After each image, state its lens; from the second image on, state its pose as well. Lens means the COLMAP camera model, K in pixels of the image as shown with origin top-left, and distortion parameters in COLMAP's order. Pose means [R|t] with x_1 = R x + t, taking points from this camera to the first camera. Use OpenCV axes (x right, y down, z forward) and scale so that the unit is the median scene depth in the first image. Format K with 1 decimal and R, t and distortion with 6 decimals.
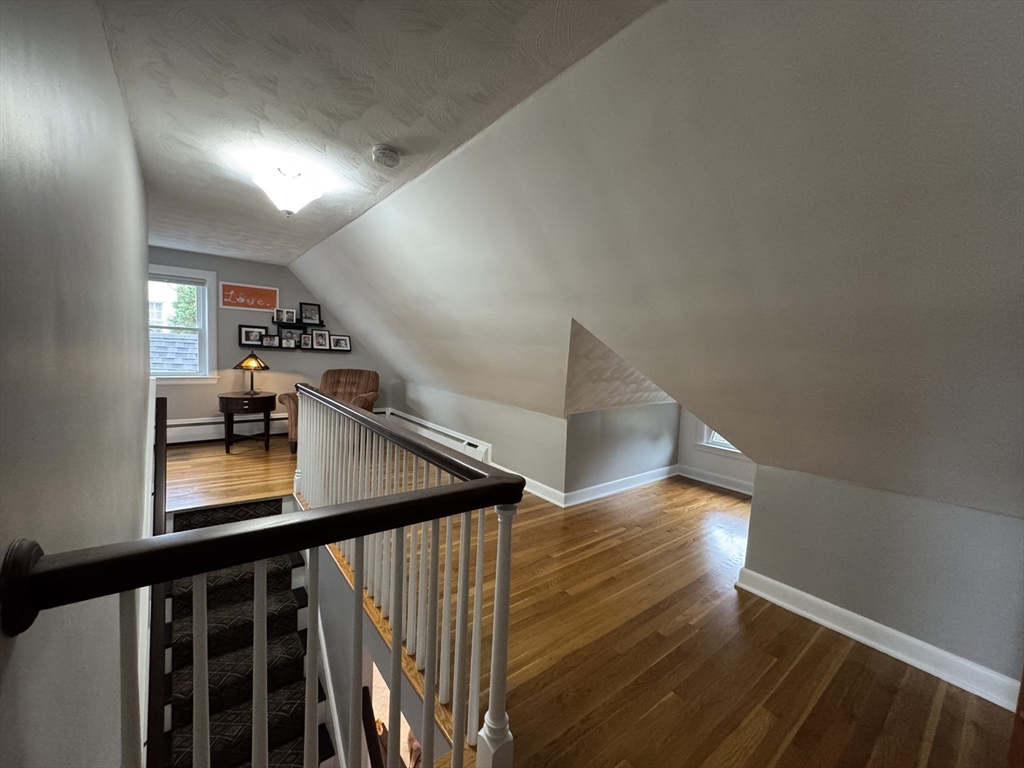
lens RADIAL K [[410.7, 0, 512.0], [0, 410.7, 382.5], [0, 0, 1]] dist [-0.003027, 0.000239]
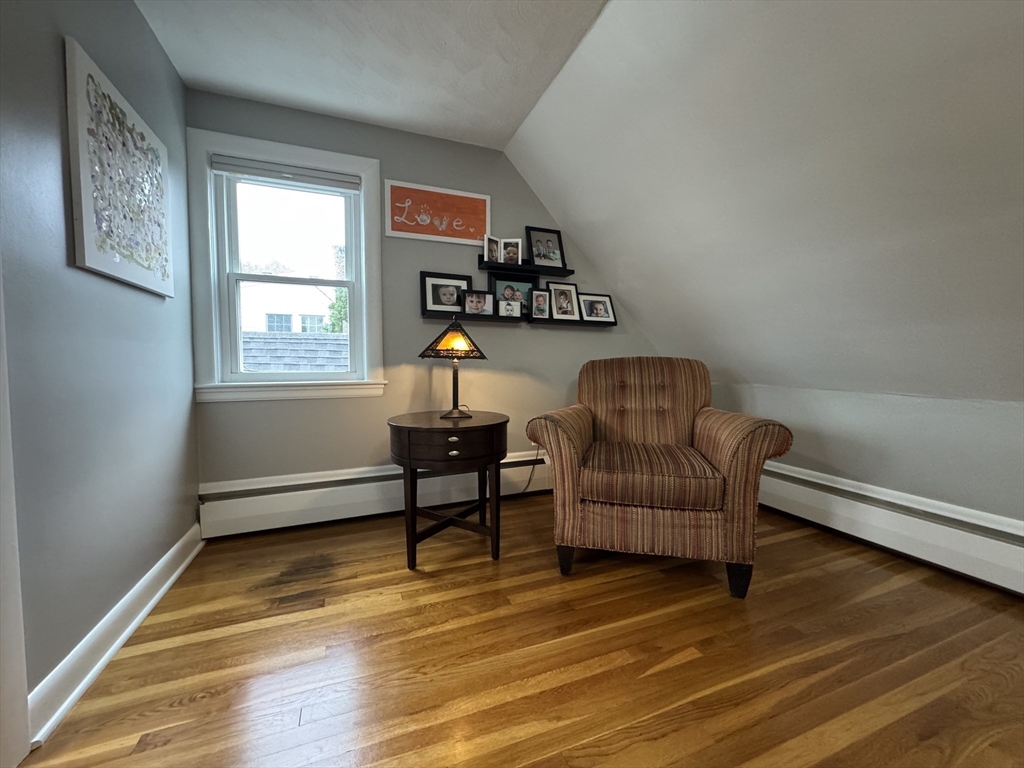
lens RADIAL K [[407.0, 0, 512.0], [0, 407.0, 384.0], [0, 0, 1]] dist [-0.014677, 0.000294]
pose [[0.957296, -0.032747, -0.287250, -0.414163], [0.023940, 0.999131, -0.034119, 0.008668], [0.288117, 0.025785, 0.957248, 0.556363]]
